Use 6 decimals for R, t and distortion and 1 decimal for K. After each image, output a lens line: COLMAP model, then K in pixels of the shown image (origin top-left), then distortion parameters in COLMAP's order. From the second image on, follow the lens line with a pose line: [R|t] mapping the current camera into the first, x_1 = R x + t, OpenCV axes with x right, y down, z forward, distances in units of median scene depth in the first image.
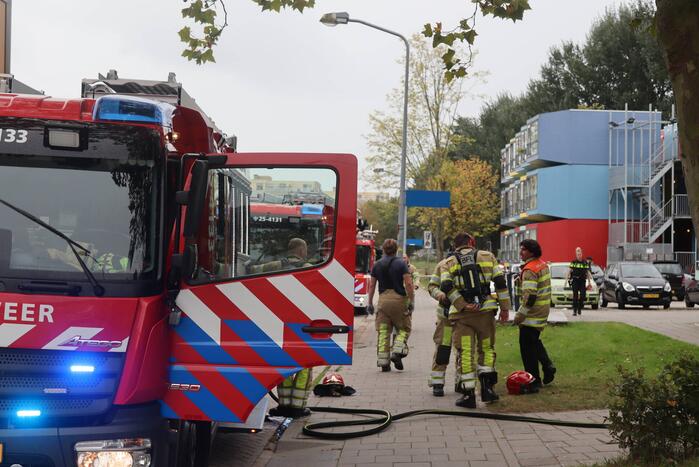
lens RADIAL K [[1656.8, 0, 373.7], [0, 1656.8, 231.6], [0, 0, 1]] dist [0.092183, 0.975138]
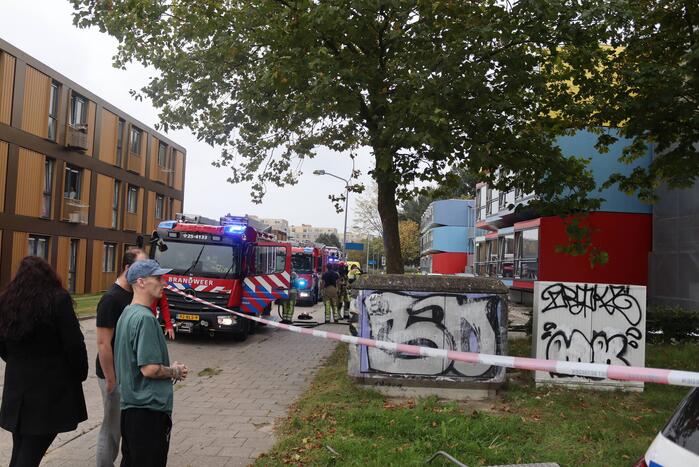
lens RADIAL K [[910.7, 0, 349.5], [0, 910.7, 233.5], [0, 0, 1]] dist [-0.022445, -0.022549]
pose [[0.999613, 0.019970, -0.019366, 0.127071], [-0.020424, 0.999514, -0.023550, -0.017417], [0.018886, 0.023937, 0.999535, -0.855126]]
